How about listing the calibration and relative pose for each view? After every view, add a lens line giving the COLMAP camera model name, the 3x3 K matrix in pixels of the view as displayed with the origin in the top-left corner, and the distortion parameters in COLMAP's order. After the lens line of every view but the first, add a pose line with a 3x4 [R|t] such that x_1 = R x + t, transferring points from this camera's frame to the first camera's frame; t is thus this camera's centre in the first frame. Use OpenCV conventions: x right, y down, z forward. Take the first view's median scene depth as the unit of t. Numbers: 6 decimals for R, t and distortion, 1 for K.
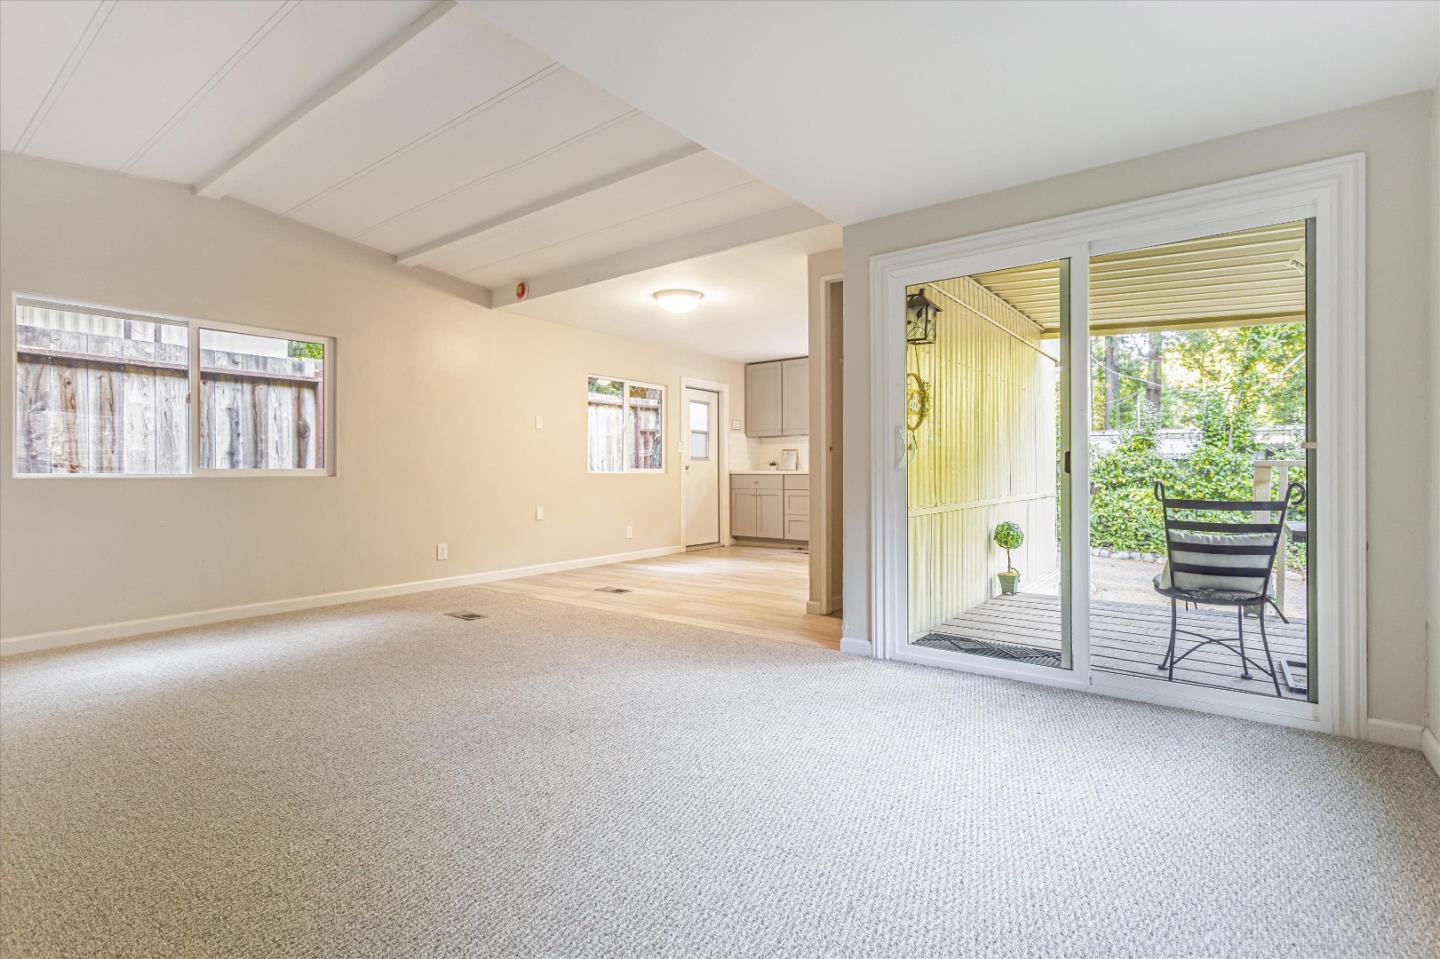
lens RADIAL K [[674.7, 0, 721.3], [0, 674.7, 475.6], [0, 0, 1]] dist [-0.003036, 0.000682]
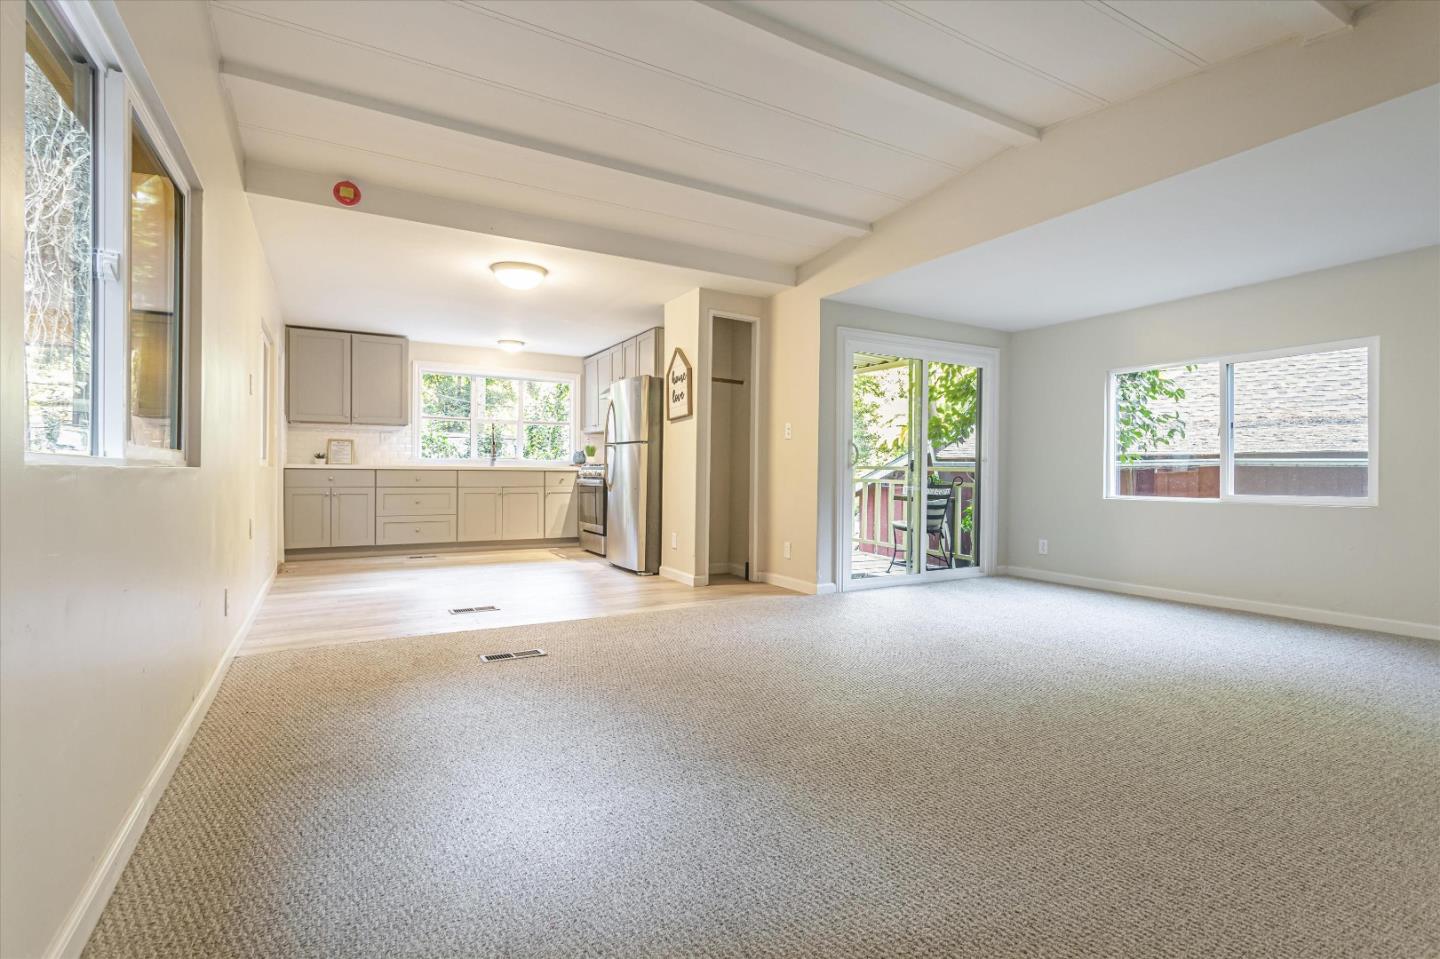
lens RADIAL K [[674.7, 0, 720.3], [0, 674.7, 476.5], [0, 0, 1]] dist [-0.003036, 0.000682]
pose [[0.398444, 0.000993, 0.917192, -0.952255], [-0.004528, 0.999989, 0.000884, 0.007665], [-0.917182, -0.004505, 0.398444, 0.482463]]
